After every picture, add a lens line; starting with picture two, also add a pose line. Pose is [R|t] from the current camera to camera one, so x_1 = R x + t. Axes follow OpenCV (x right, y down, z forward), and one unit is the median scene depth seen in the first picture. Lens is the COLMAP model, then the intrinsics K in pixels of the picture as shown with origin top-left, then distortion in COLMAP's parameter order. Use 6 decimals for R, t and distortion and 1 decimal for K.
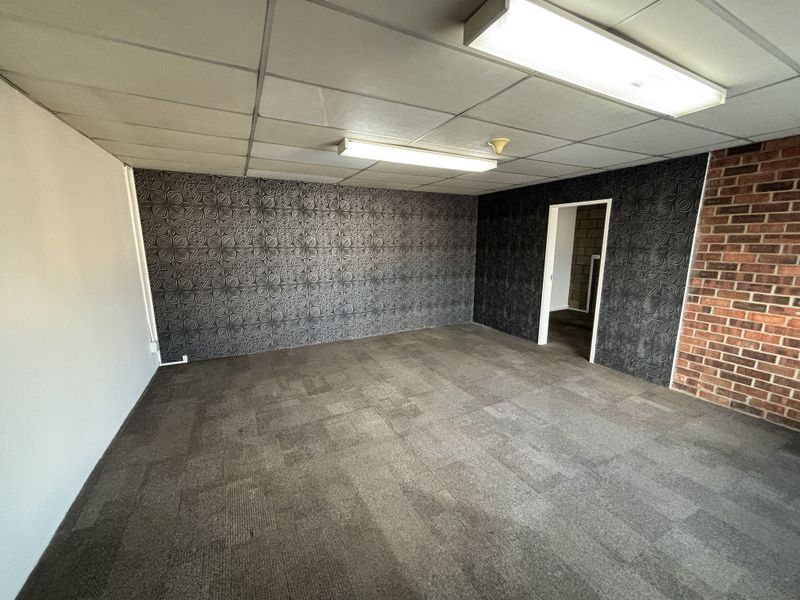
lens RADIAL K [[320.6, 0, 402.6], [0, 320.6, 300.1], [0, 0, 1]] dist [0.003998, -0.001139]
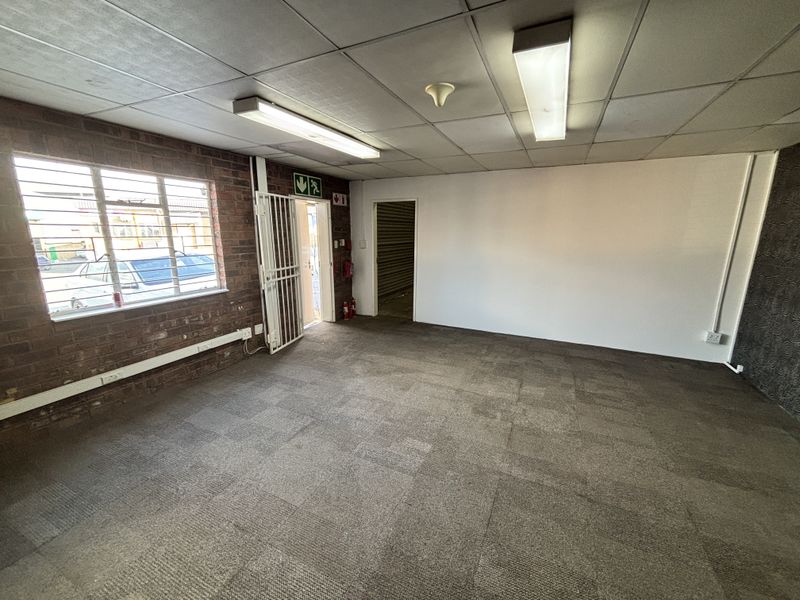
lens RADIAL K [[320.6, 0, 399.1], [0, 320.6, 302.8], [0, 0, 1]] dist [0.003998, -0.001139]
pose [[-0.796094, 0.130452, -0.590946, 0.724050], [-0.114333, 0.926484, 0.358547, -0.252276], [0.594275, 0.353002, -0.722653, 1.382114]]
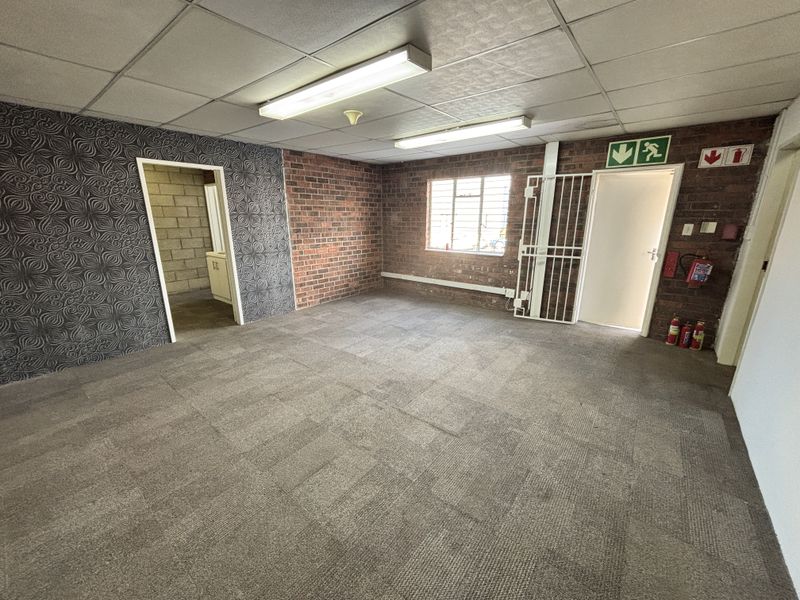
lens RADIAL K [[320.6, 0, 399.2], [0, 320.6, 301.1], [0, 0, 1]] dist [0.003998, -0.001139]
pose [[-0.406381, -0.237432, 0.882315, -0.748235], [0.165771, 0.930463, 0.326741, -0.193052], [-0.898540, 0.279043, -0.338763, 1.197833]]
